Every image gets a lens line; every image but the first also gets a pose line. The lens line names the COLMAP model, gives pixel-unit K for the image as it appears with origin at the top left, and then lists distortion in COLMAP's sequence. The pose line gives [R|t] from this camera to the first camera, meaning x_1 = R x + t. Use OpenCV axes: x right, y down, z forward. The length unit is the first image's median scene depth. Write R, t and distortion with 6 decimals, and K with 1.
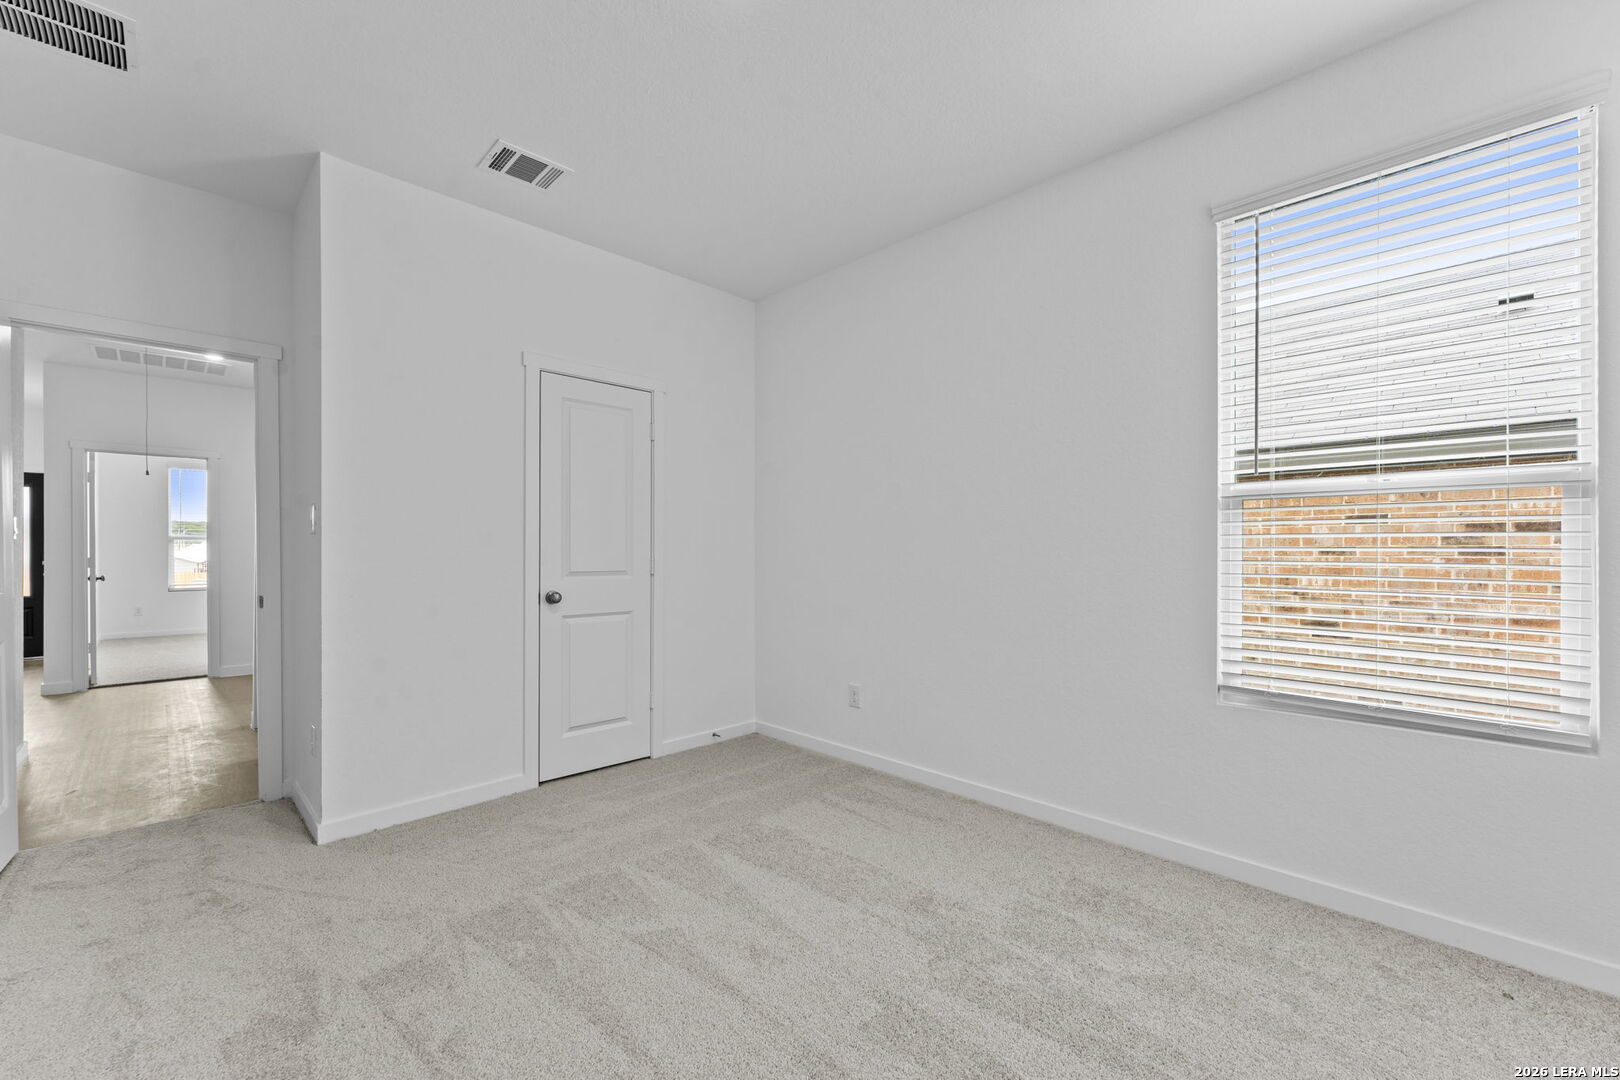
lens RADIAL K [[668.8, 0, 806.7], [0, 668.8, 558.5], [0, 0, 1]] dist [0.001228, 0.000107]
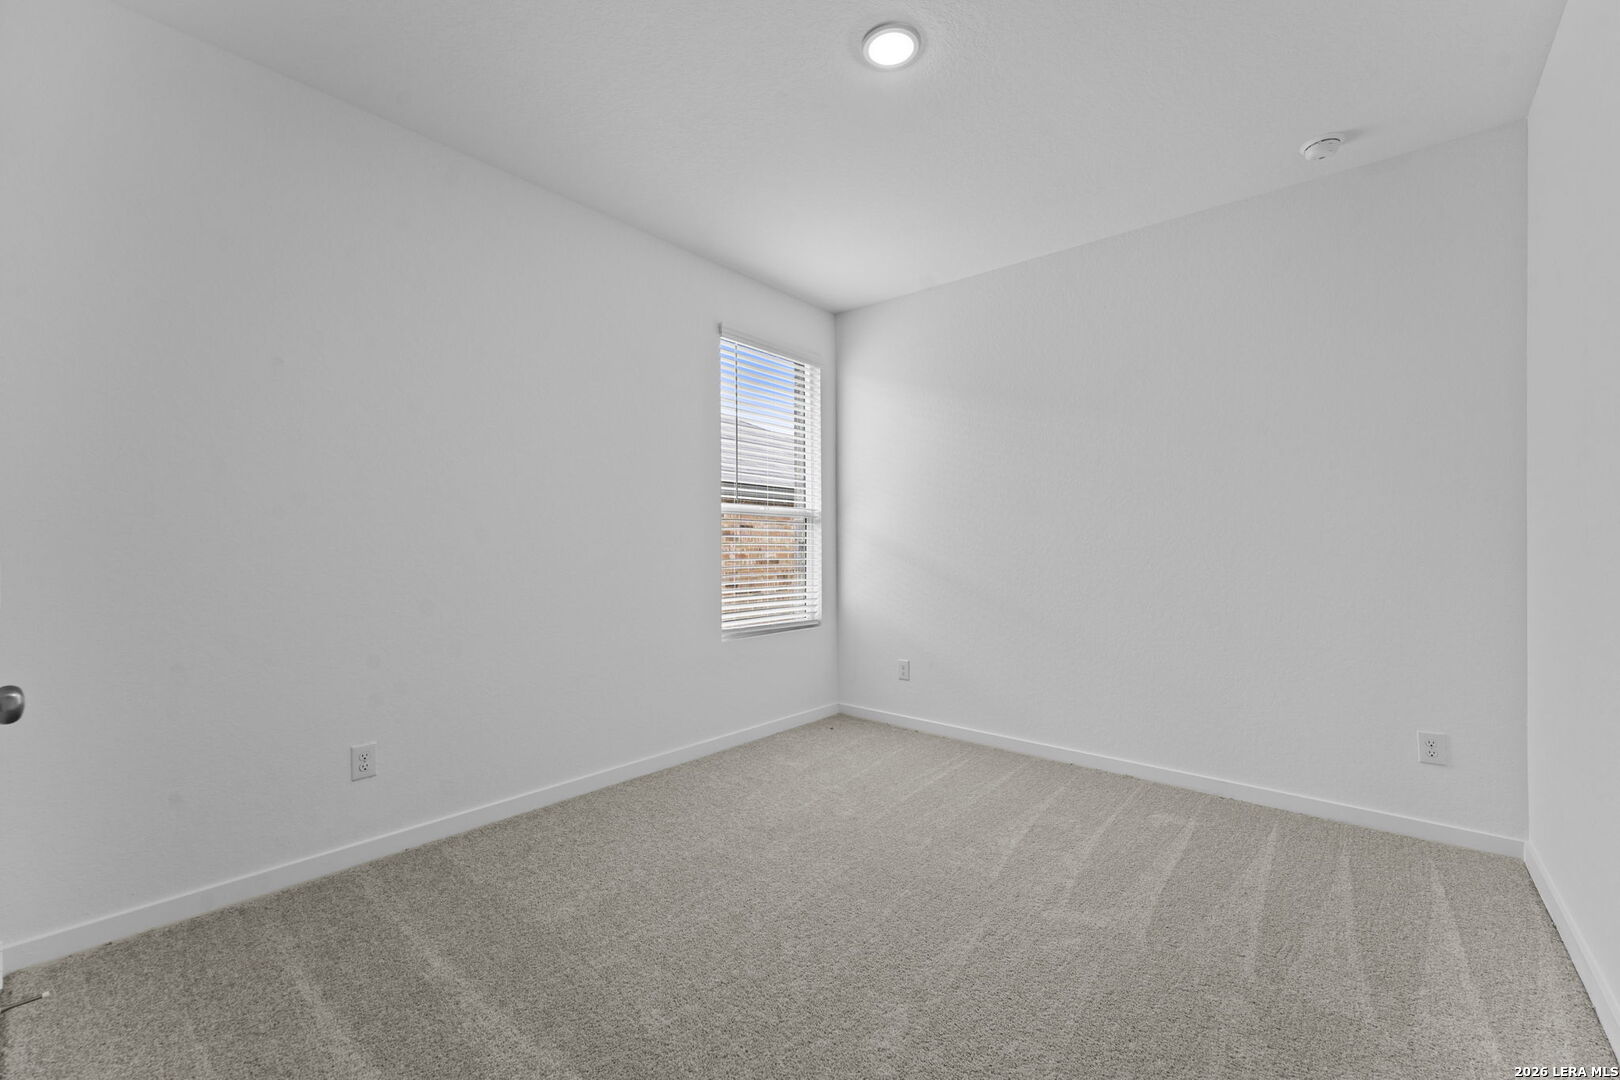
lens RADIAL K [[698.7, 0, 810.0], [0, 698.7, 540.0], [0, 0, 1]] dist [0.002008, 0.000378]
pose [[-0.119871, 0.001108, 0.992789, -1.405801], [0.002185, 0.999997, -0.000853, -0.028741], [-0.992787, 0.002067, -0.119873, 1.339590]]
